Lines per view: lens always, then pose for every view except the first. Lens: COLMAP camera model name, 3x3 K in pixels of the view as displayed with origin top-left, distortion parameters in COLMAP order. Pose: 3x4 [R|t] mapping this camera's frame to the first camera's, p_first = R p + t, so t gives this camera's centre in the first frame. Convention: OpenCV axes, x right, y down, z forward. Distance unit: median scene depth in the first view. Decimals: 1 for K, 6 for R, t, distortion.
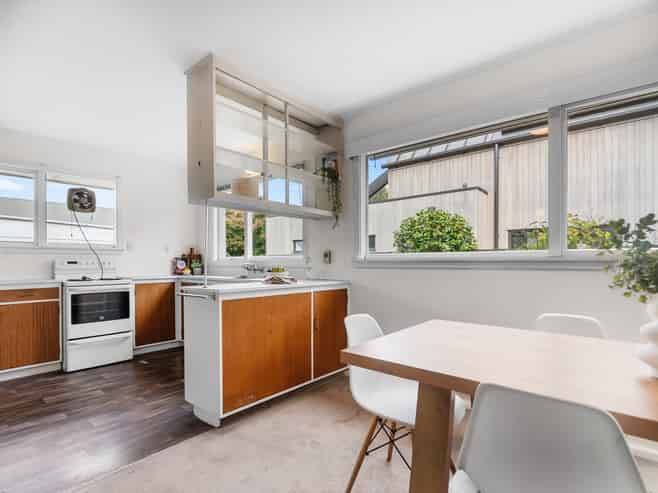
lens RADIAL K [[337.8, 0, 329.0], [0, 337.8, 264.1], [0, 0, 1]] dist [0.000063, -0.000411]
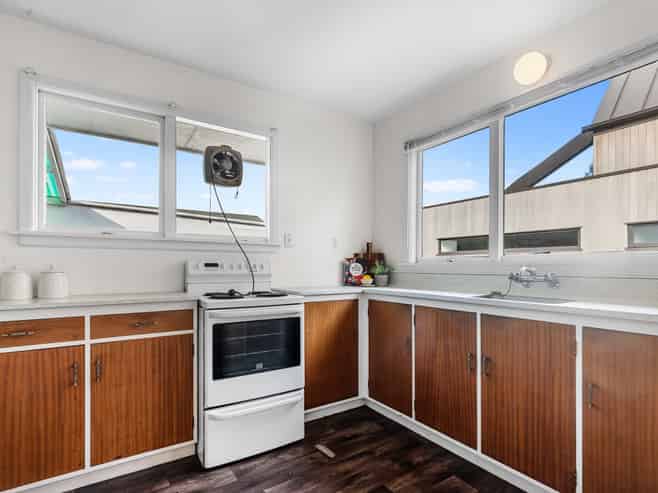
lens RADIAL K [[337.8, 0, 329.0], [0, 337.8, 264.1], [0, 0, 1]] dist [0.000063, -0.000411]
pose [[0.962306, 0.001656, -0.271964, -0.384455], [-0.005091, 0.999916, -0.011928, -0.000314], [0.271922, 0.012863, 0.962233, 0.465063]]
